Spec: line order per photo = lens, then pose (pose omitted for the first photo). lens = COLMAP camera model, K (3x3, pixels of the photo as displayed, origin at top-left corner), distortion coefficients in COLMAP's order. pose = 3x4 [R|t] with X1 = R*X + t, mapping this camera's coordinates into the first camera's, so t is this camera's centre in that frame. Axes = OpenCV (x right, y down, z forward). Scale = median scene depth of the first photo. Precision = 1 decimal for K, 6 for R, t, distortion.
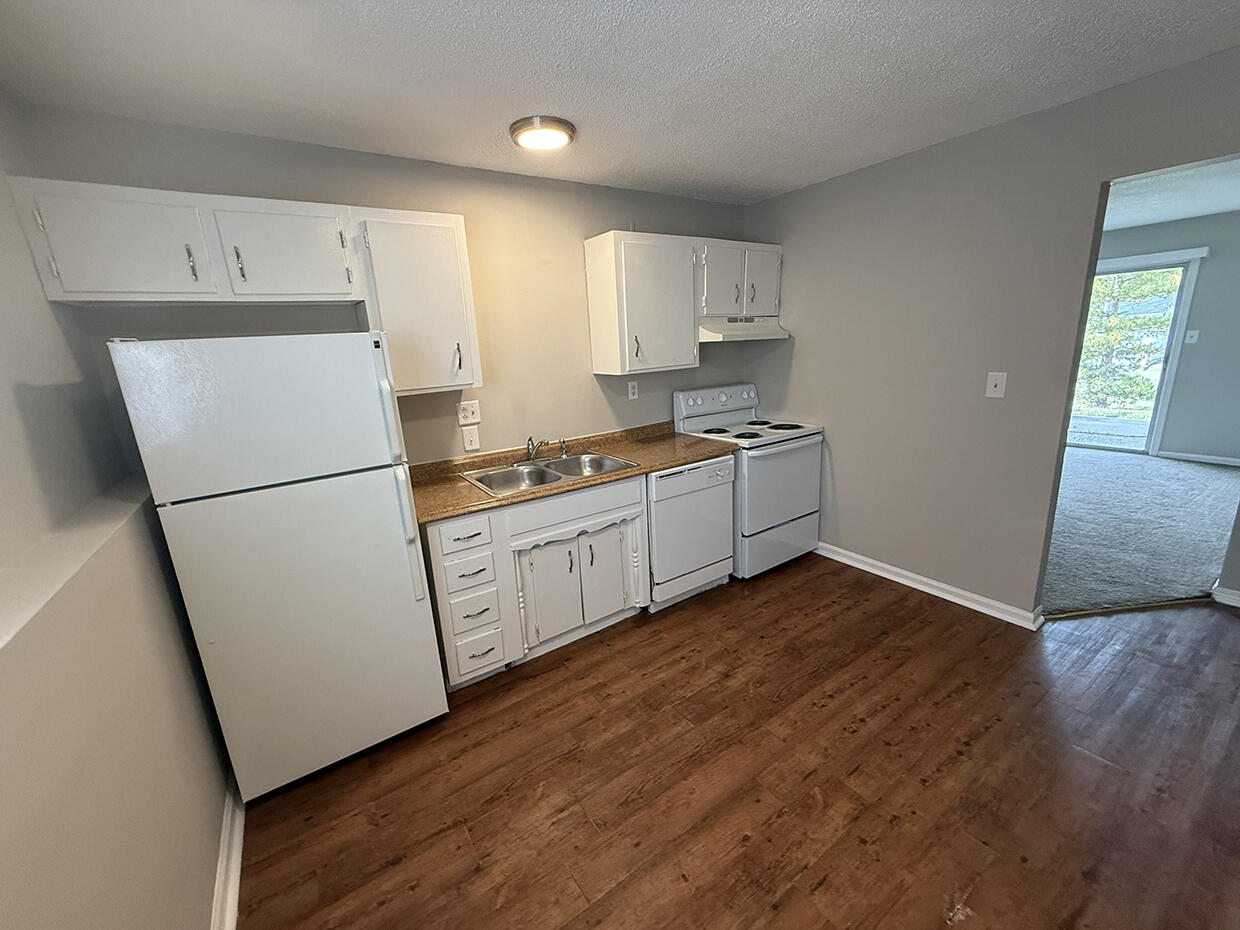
lens RADIAL K [[495.8, 0, 618.7], [0, 495.8, 462.4], [0, 0, 1]] dist [0.002620, -0.000315]
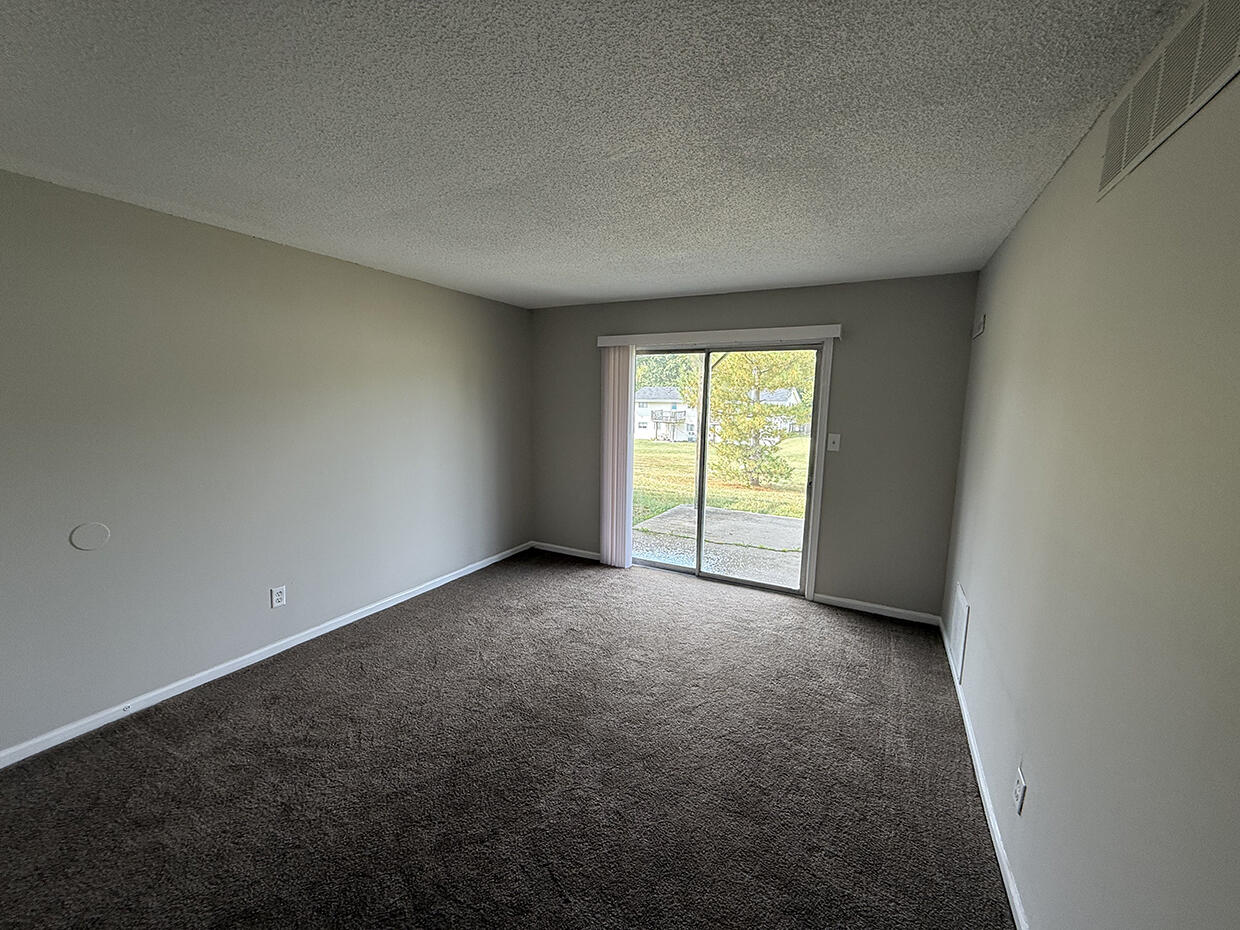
lens RADIAL K [[495.8, 0, 616.5], [0, 495.8, 465.6], [0, 0, 1]] dist [0.002620, -0.000315]
pose [[0.881917, 0.000108, 0.471405, 0.211581], [0.052980, 0.993642, -0.099345, -0.065850], [-0.468418, 0.112589, 0.876303, 0.206881]]
